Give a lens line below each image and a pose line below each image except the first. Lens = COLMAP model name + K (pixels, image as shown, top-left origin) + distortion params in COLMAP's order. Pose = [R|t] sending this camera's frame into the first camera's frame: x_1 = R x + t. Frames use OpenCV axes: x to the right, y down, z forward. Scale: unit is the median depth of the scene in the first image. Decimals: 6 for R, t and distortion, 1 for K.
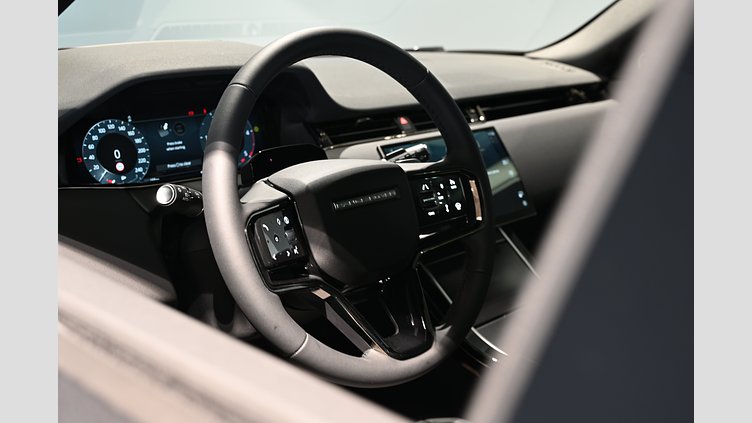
lens RADIAL K [[804.5, 0, 380.2], [0, 804.5, 213.0], [0, 0, 1]] dist [0.000712, 0.000000]
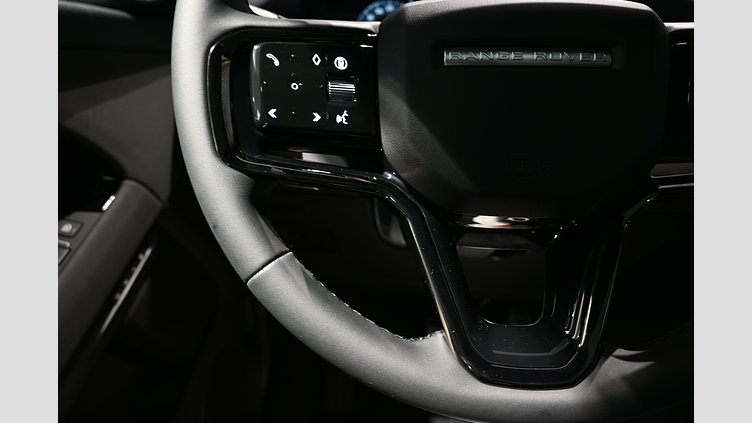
lens RADIAL K [[457.4, 0, 378.4], [0, 457.4, 207.5], [0, 0, 1]] dist [0.001873, -0.004005]
pose [[0.674188, 0.265380, -0.689234, 0.115089], [-0.197364, 0.964012, 0.178123, 0.033260], [0.711700, 0.015942, 0.702302, 0.586010]]
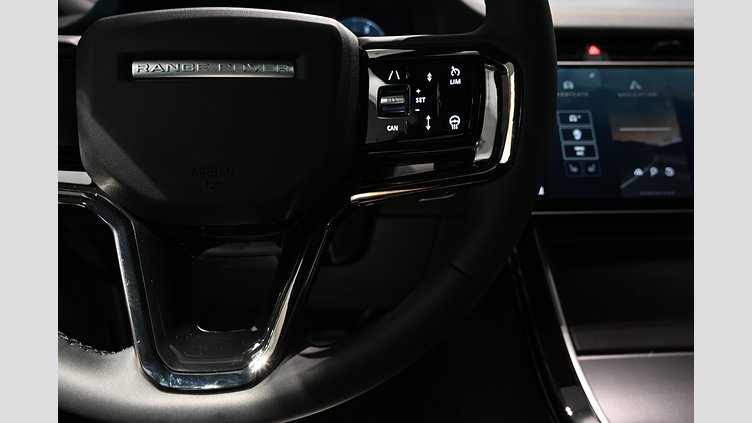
lens RADIAL K [[457.4, 0, 378.0], [0, 457.4, 214.4], [0, 0, 1]] dist [0.001873, -0.004005]
pose [[0.757328, 0.218168, -0.615514, 0.212282], [-0.169930, 0.975911, 0.136828, 0.013487], [0.630538, 0.000971, 0.776158, 0.669564]]
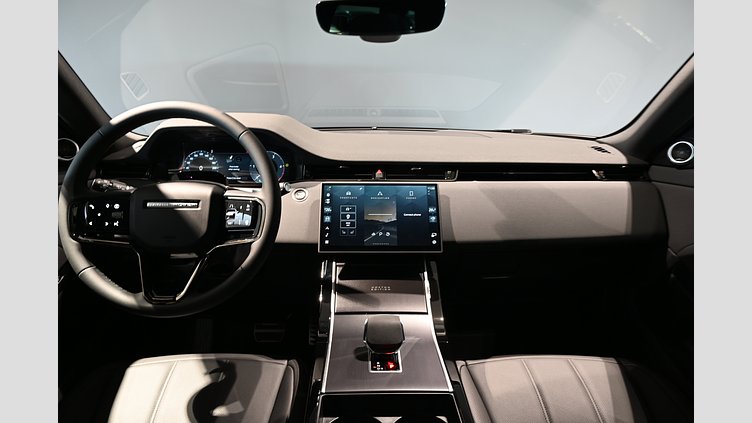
lens RADIAL K [[426.9, 0, 373.3], [0, 426.9, 211.5], [0, 0, 1]] dist [0.001356, 0.000592]
pose [[0.736427, 0.169279, -0.654997, 0.690886], [-0.181508, 0.982130, 0.049751, -0.096869], [0.651714, 0.082249, 0.753992, 0.485679]]
